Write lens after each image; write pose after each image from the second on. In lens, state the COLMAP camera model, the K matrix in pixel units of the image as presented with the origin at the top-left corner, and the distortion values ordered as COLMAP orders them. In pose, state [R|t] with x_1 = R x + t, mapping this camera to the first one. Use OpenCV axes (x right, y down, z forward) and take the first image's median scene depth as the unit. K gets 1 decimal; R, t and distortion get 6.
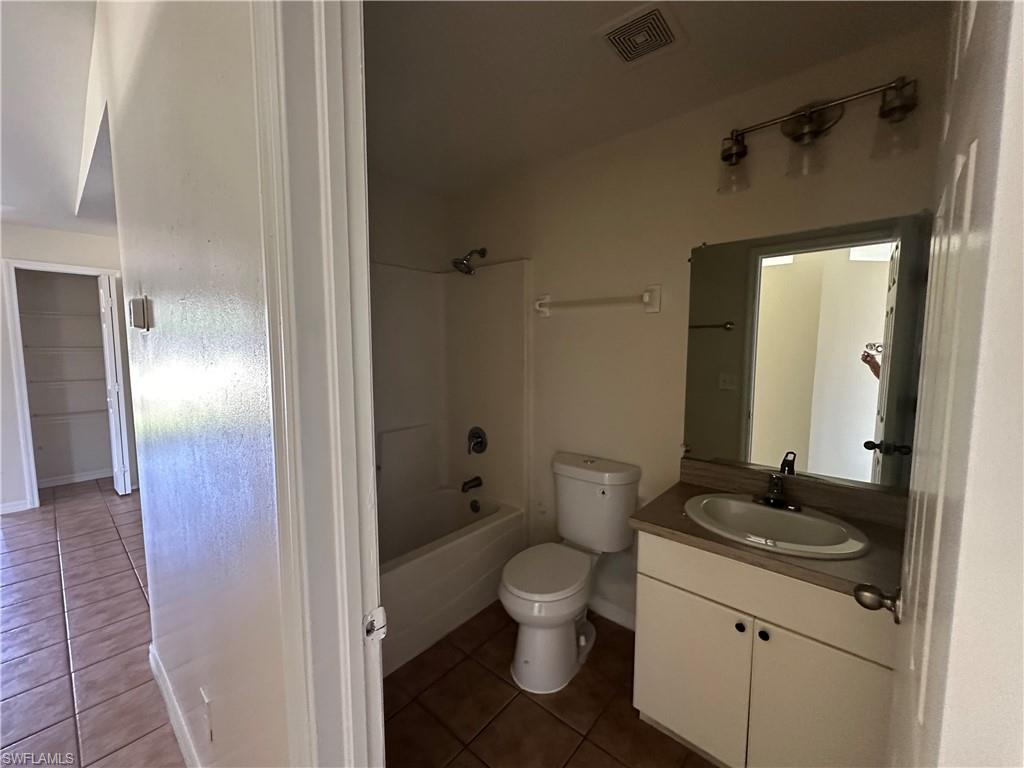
lens RADIAL K [[410.5, 0, 514.7], [0, 410.5, 383.6], [0, 0, 1]] dist [-0.008844, 0.001915]
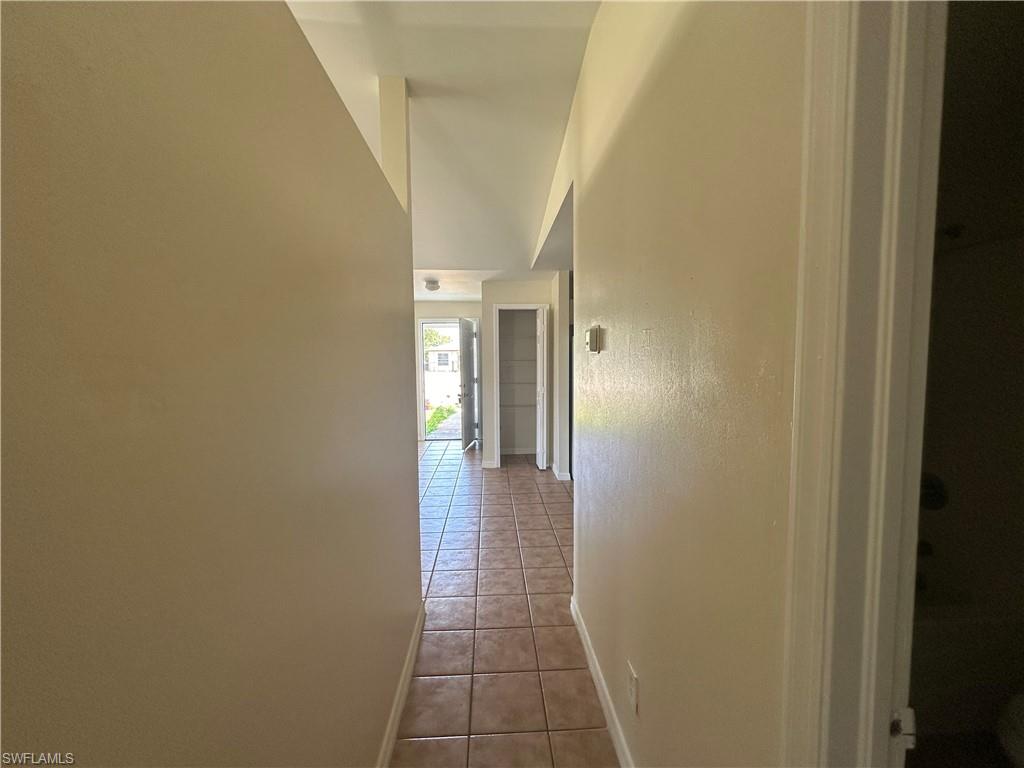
lens RADIAL K [[410.5, 0, 509.7], [0, 410.5, 385.1], [0, 0, 1]] dist [-0.008844, 0.001915]
pose [[0.690696, 0.042618, -0.721889, -0.084919], [-0.055720, 0.998431, 0.005632, -0.010938], [0.720996, 0.036334, 0.691986, -0.034166]]
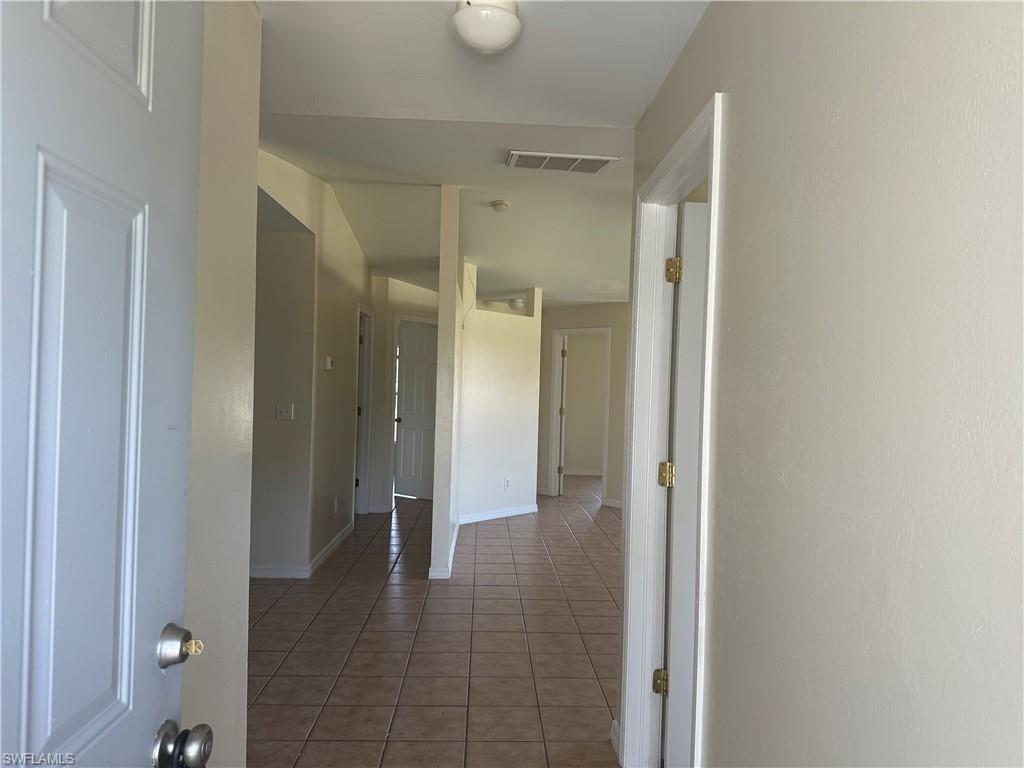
lens RADIAL K [[718.3, 0, 518.3], [0, 718.3, 384.0], [0, 0, 1]] dist [0.060260, -0.079178]
pose [[-0.688283, -0.017833, 0.725223, -2.230613], [0.032229, 0.997959, 0.055126, -0.124557], [-0.724726, 0.061316, -0.686303, 1.471211]]
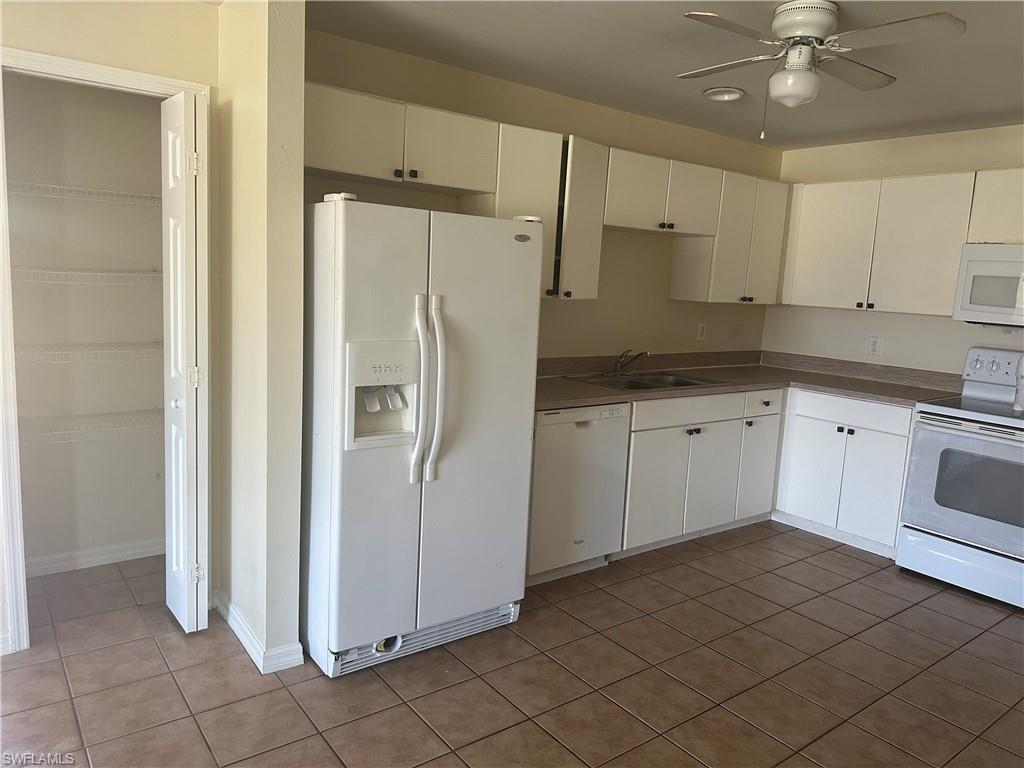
lens RADIAL K [[718.3, 0, 518.2], [0, 718.3, 379.5], [0, 0, 1]] dist [0.060260, -0.079178]
pose [[0.977899, 0.076758, -0.194478, -0.670600], [-0.066272, 0.996004, 0.059872, -0.068697], [0.198297, -0.045661, 0.979078, 0.460370]]
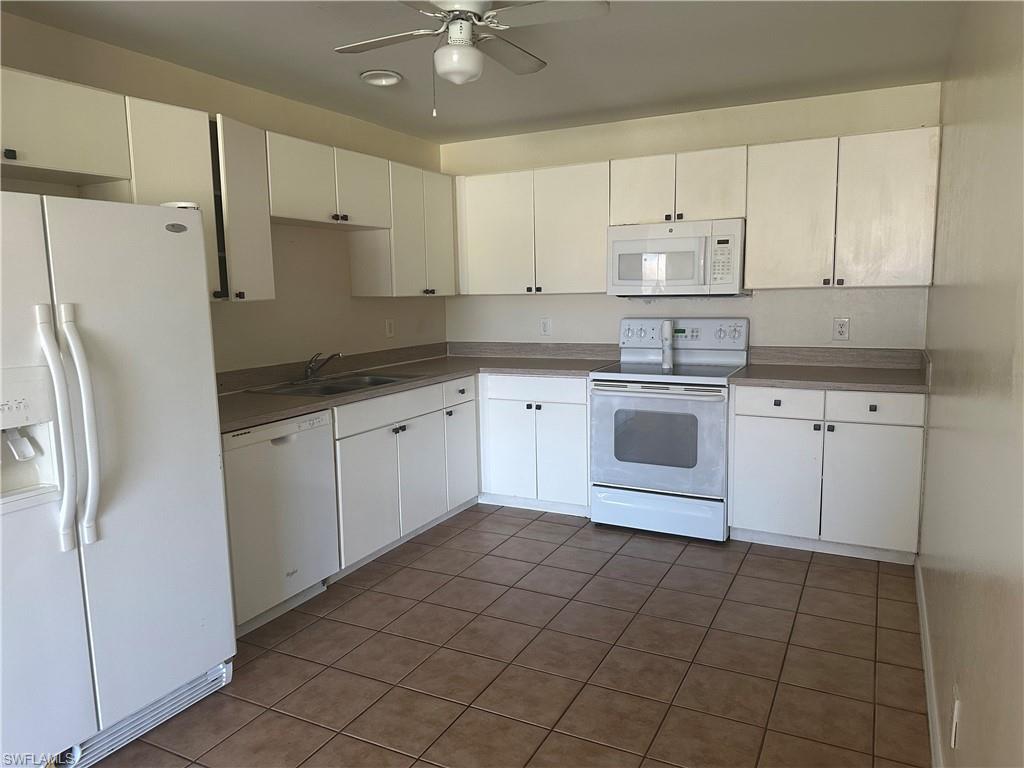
lens RADIAL K [[718.3, 0, 509.7], [0, 718.3, 384.0], [0, 0, 1]] dist [0.060260, -0.079178]
pose [[0.972230, -0.054204, 0.227663, -0.698951], [0.043193, 0.997656, 0.053076, -0.055599], [-0.230006, -0.041769, 0.972292, 0.536564]]
